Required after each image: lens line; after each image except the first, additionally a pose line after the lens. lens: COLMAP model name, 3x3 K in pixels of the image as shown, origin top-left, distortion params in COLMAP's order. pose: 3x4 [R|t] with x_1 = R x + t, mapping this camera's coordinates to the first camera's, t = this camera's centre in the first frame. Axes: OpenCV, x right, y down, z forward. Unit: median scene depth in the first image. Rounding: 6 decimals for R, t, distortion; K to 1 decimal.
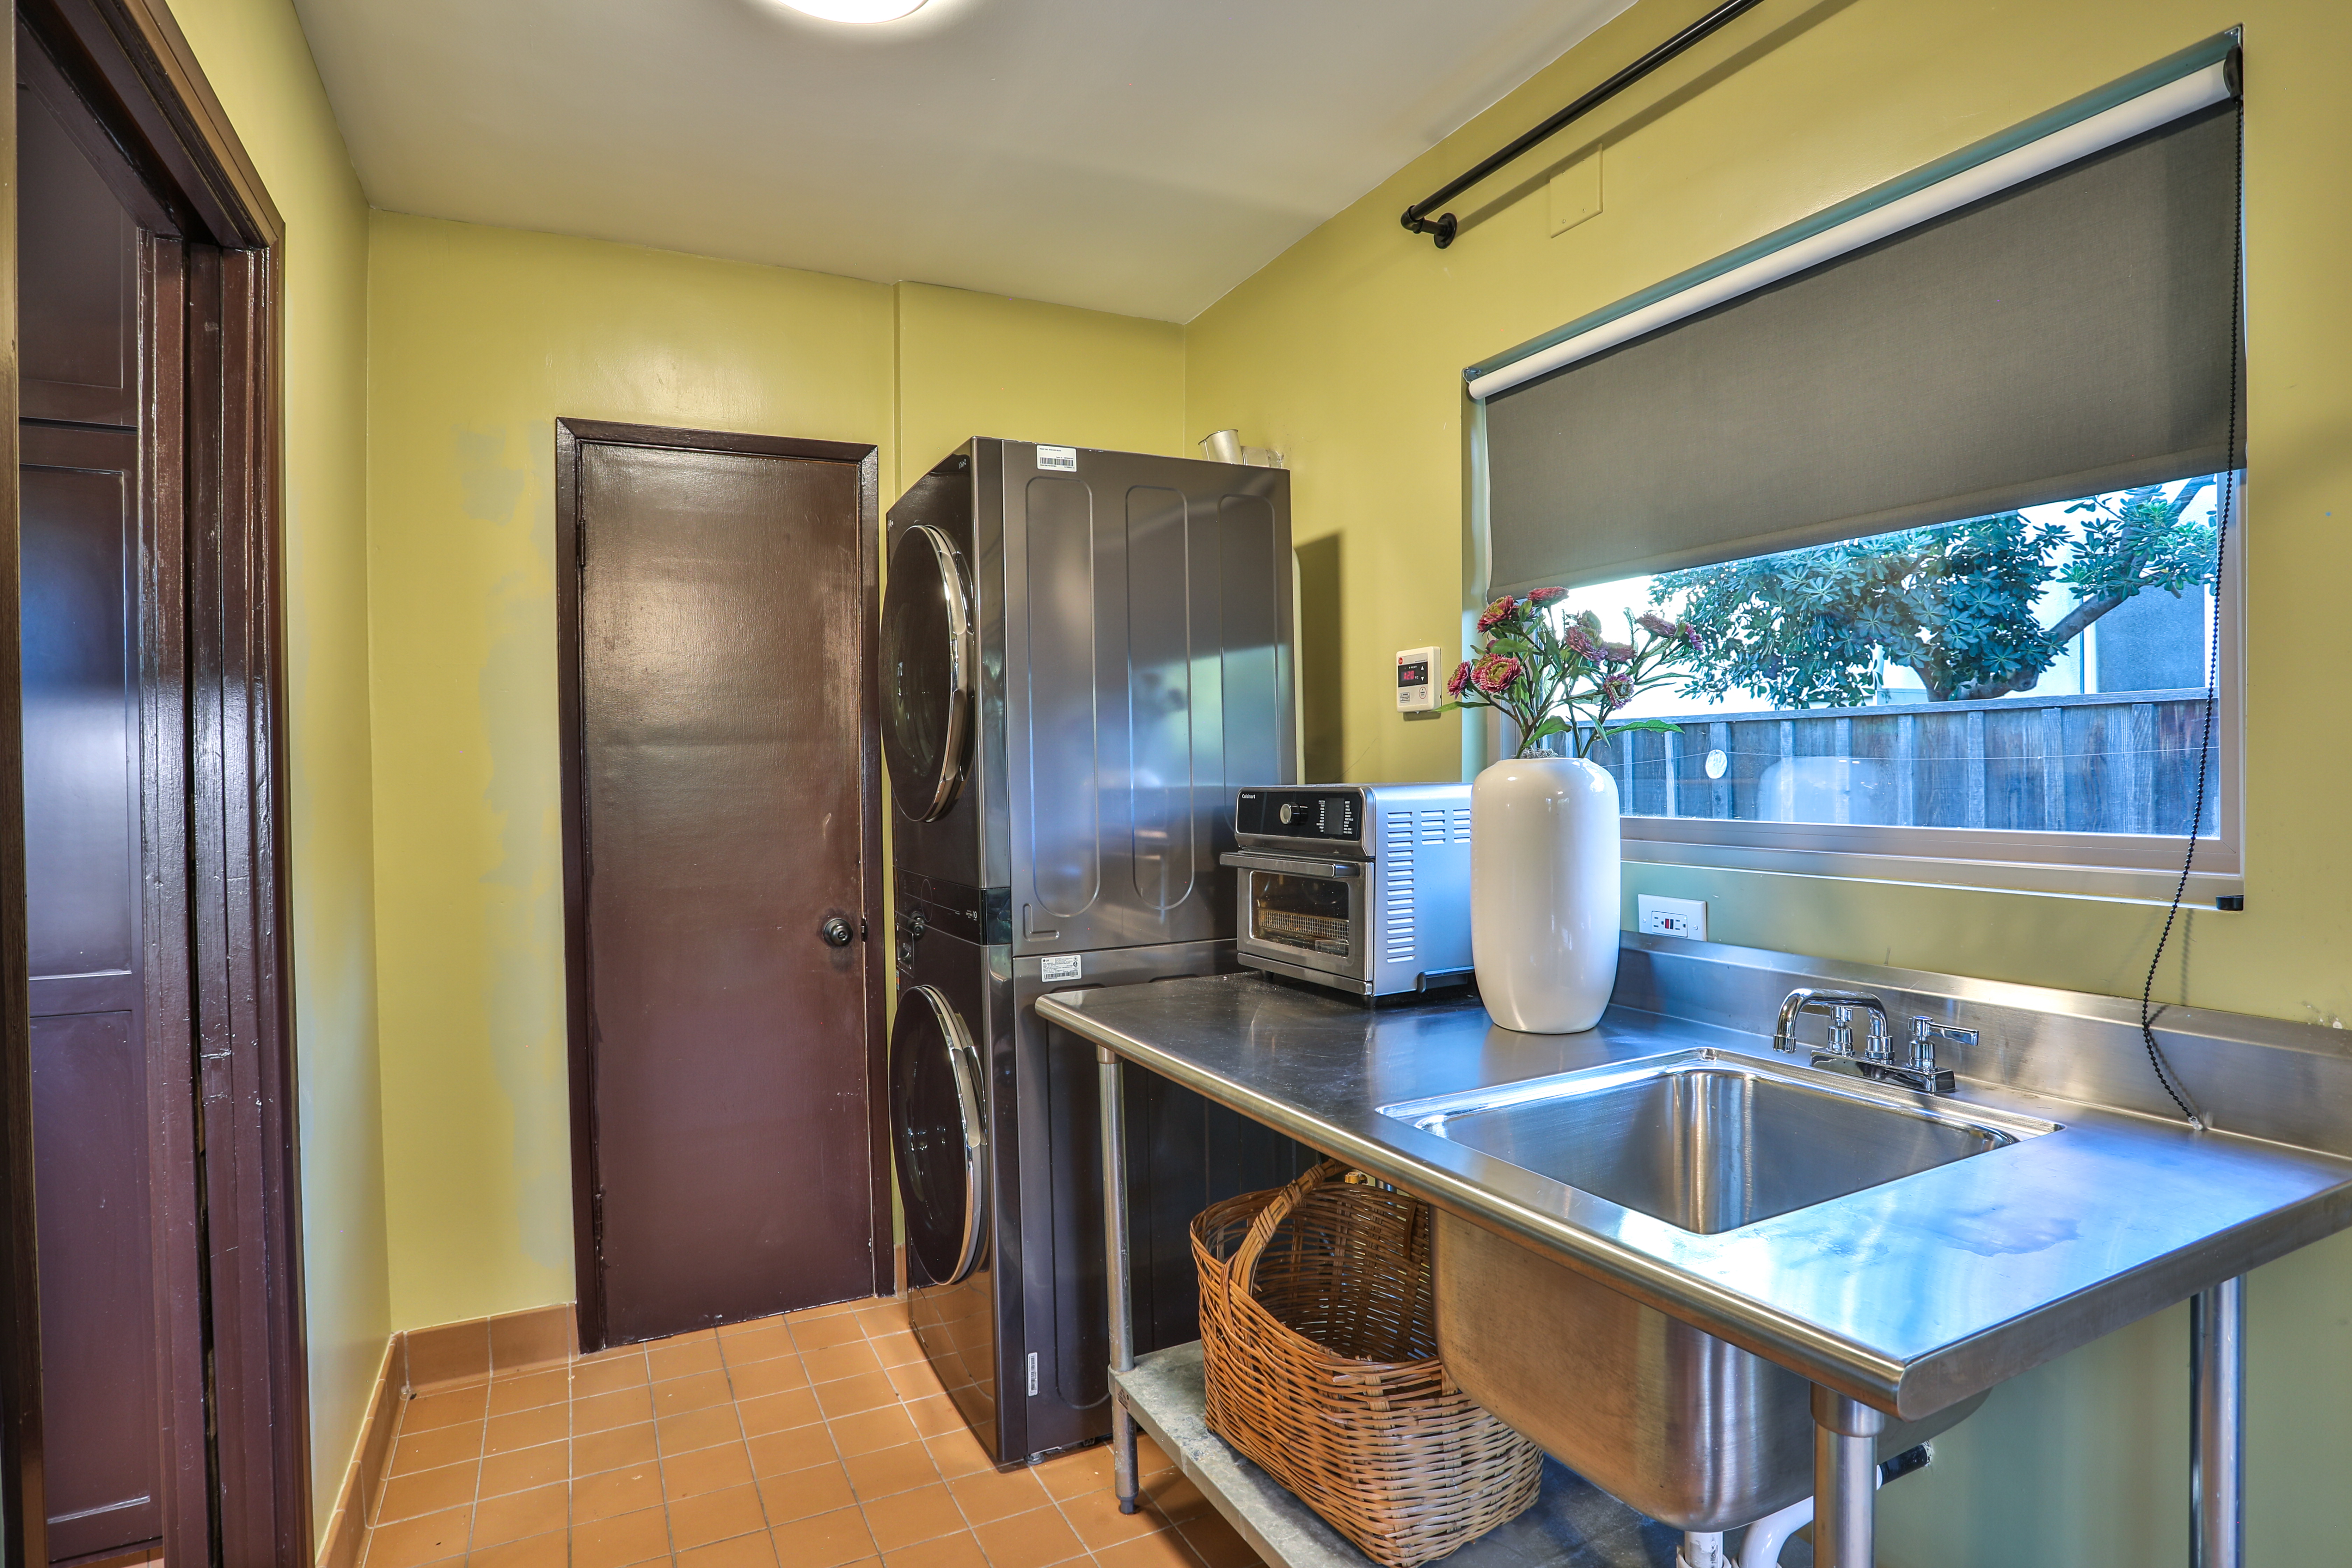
lens RADIAL K [[1209.0, 0, 1168.9], [0, 1209.0, 779.3], [0, 0, 1]] dist [-0.083919, 0.037853]
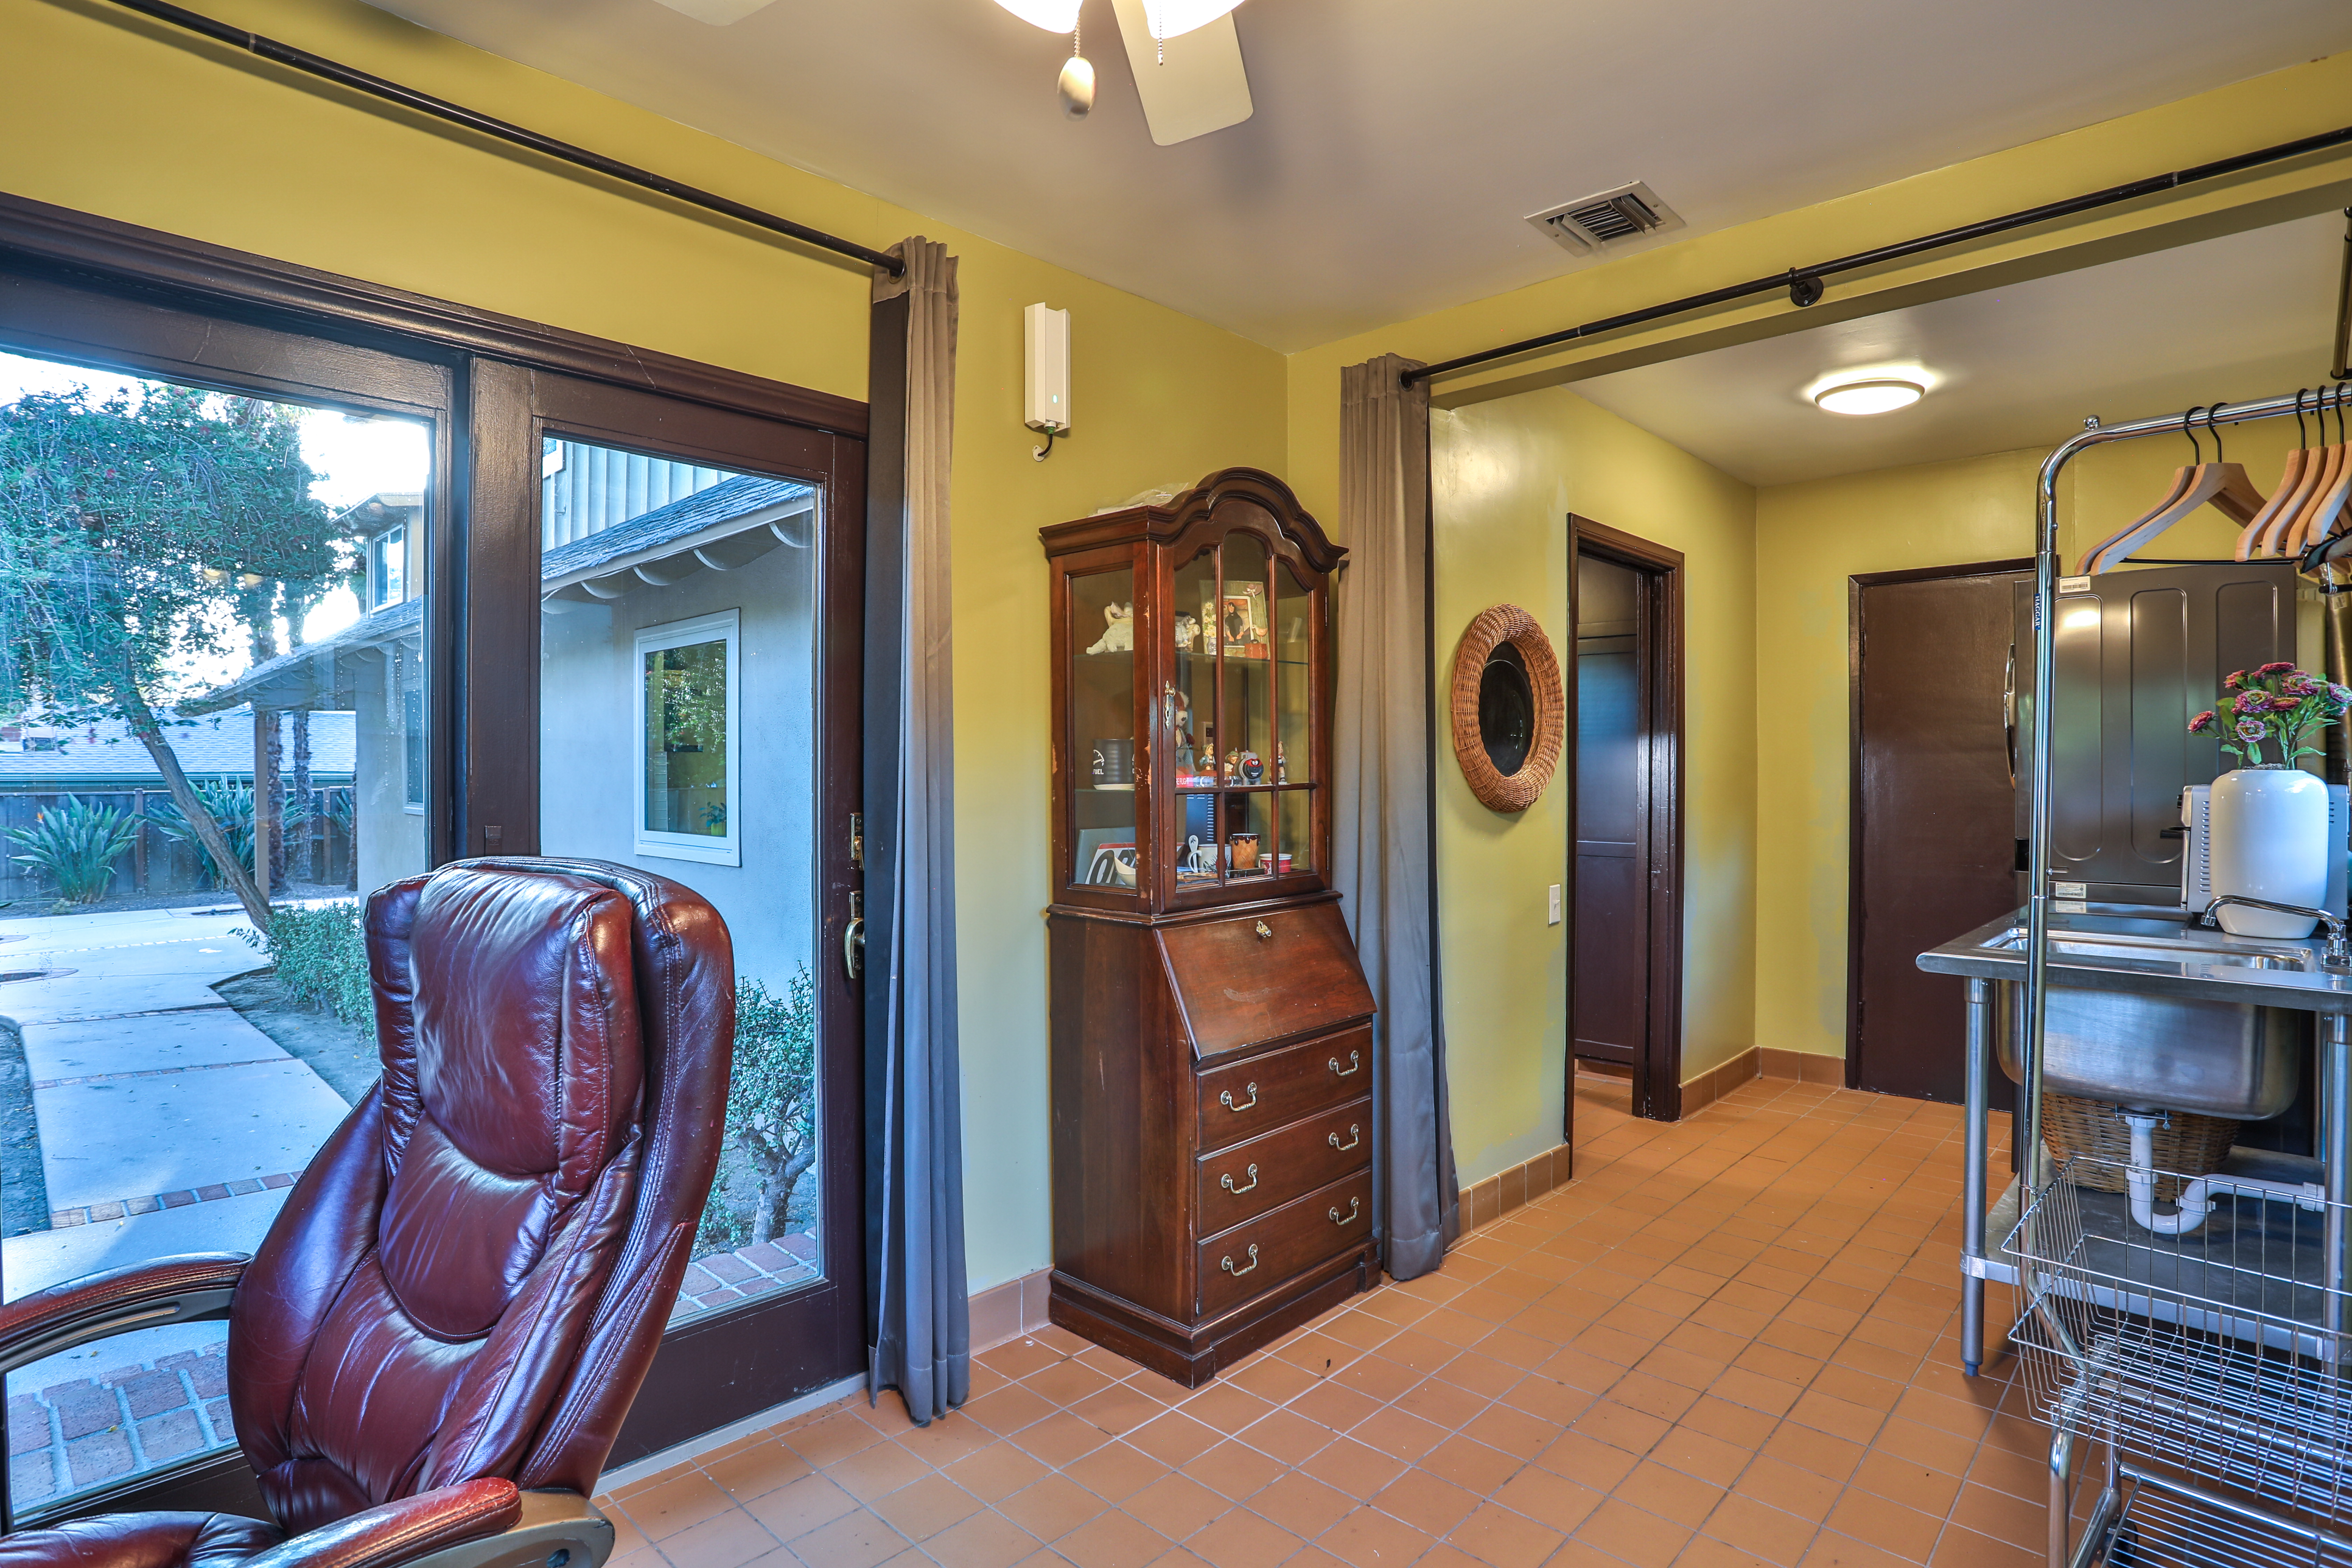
lens RADIAL K [[1209.0, 0, 1168.9], [0, 1209.0, 779.3], [0, 0, 1]] dist [-0.083919, 0.037853]
pose [[0.332957, 0.019101, -0.942749, 1.021172], [-0.010124, 0.999810, 0.016681, -0.010493], [0.942888, 0.003990, 0.333087, -0.717717]]
